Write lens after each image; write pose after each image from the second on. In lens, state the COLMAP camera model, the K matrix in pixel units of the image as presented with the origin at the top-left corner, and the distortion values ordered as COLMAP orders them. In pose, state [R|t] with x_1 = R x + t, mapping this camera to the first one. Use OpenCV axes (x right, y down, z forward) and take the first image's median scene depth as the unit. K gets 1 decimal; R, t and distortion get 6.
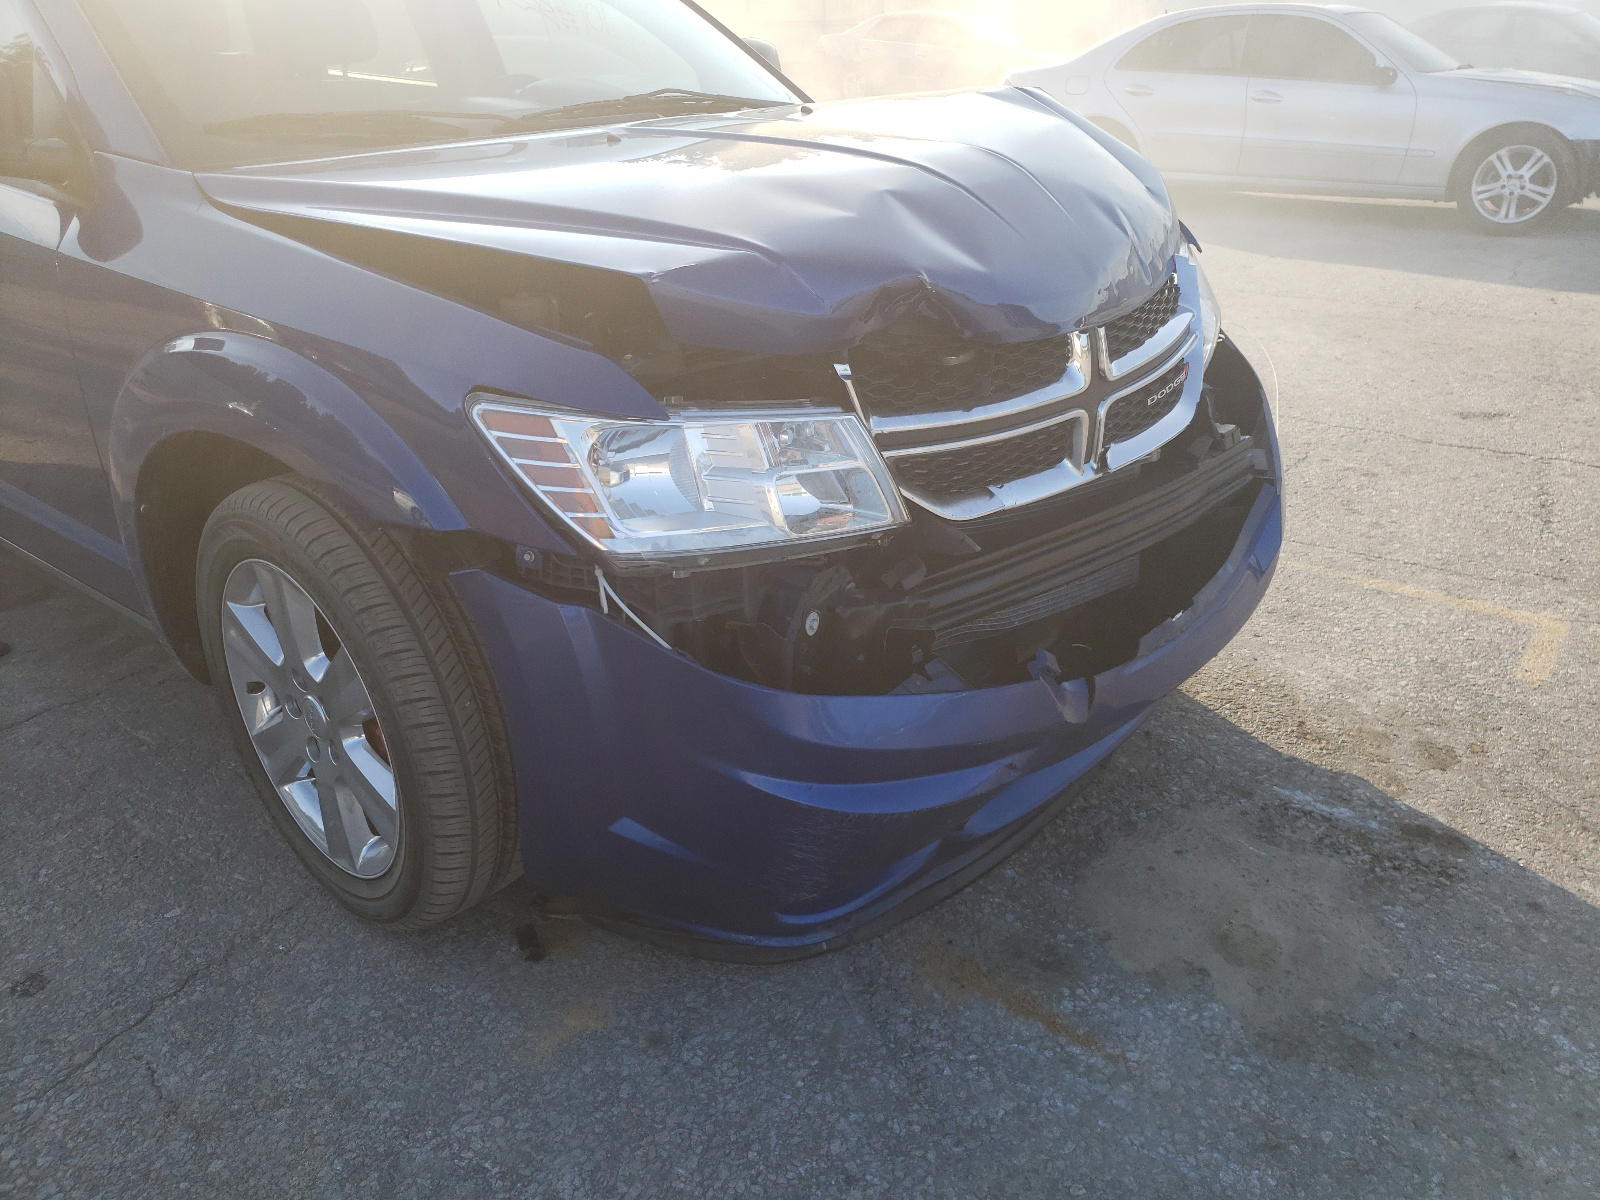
lens RADIAL K [[1315.2, 0, 800.0], [0, 1315.2, 600.0], [0, 0, 1]] dist [0.056931, -0.010018]
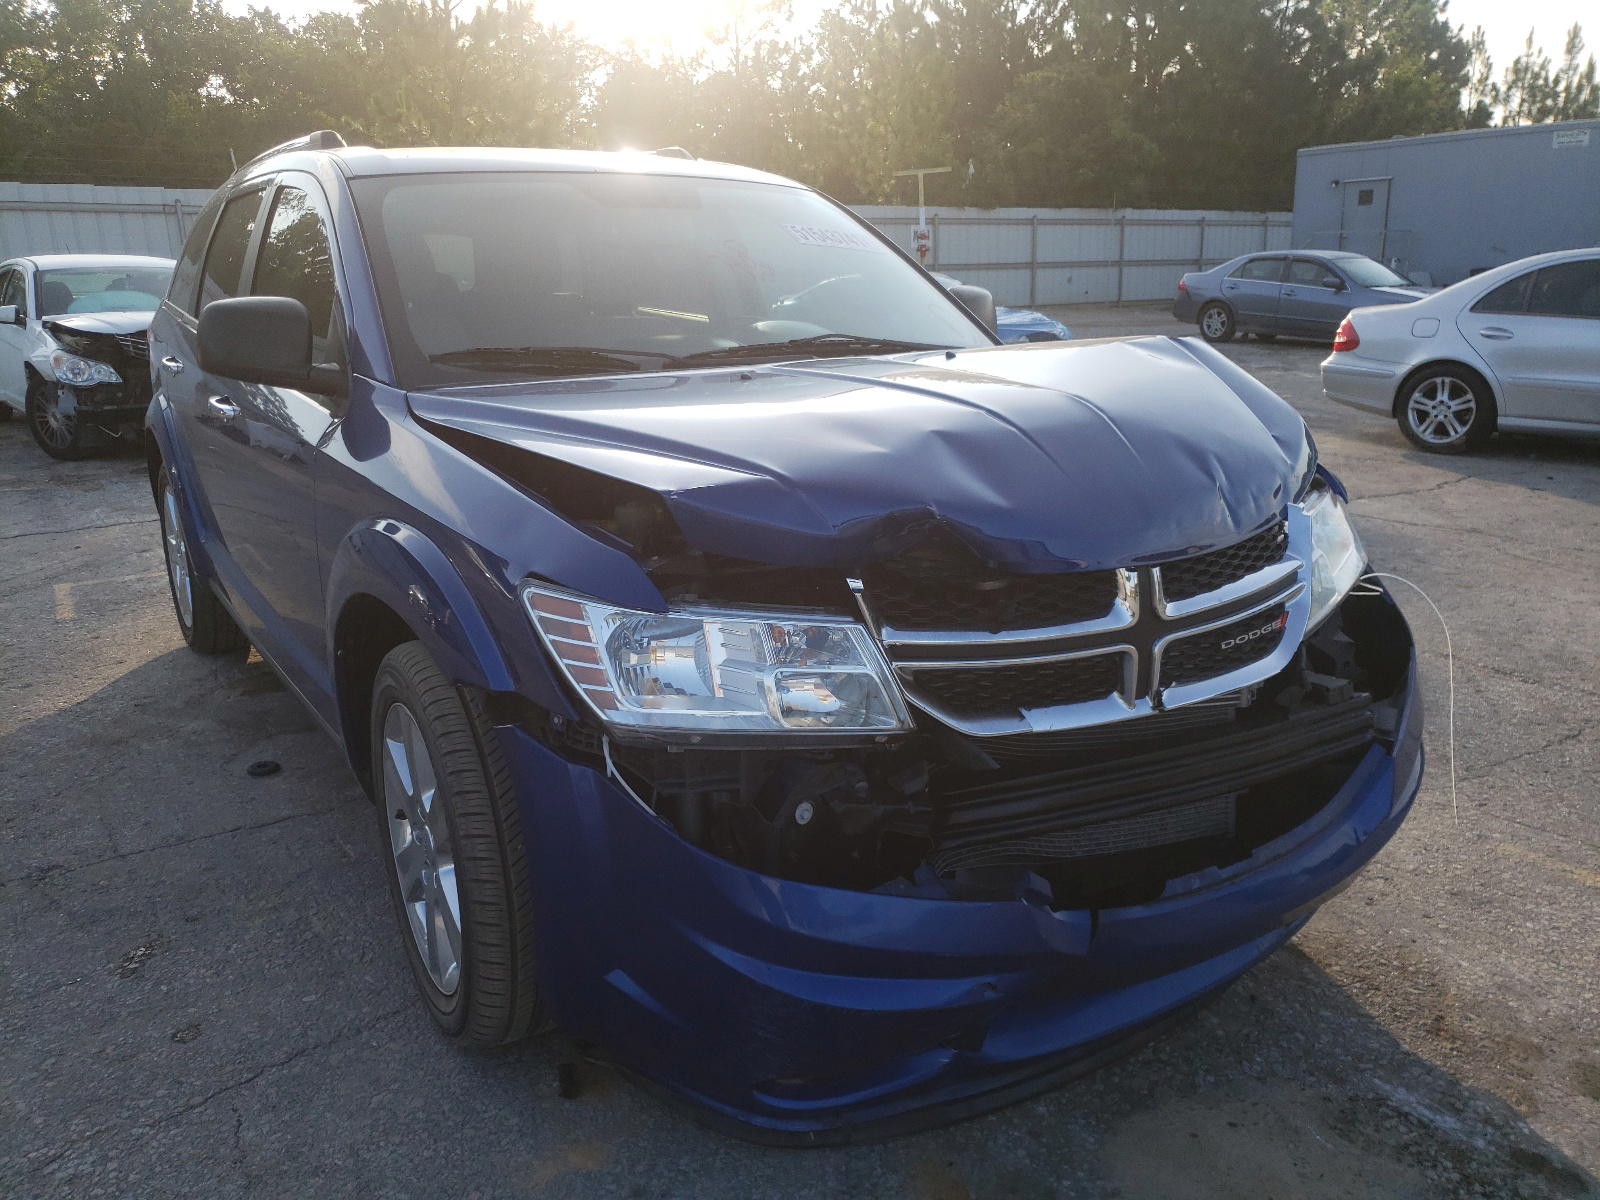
lens RADIAL K [[1368.1, 0, 800.0], [0, 1368.1, 600.0], [0, 0, 1]] dist [0.006518, 0.074663]
pose [[0.947186, 0.083059, -0.309742, 0.305730], [-0.131640, 0.981452, -0.139370, 0.002890], [0.292421, 0.172783, 0.940551, -0.076094]]
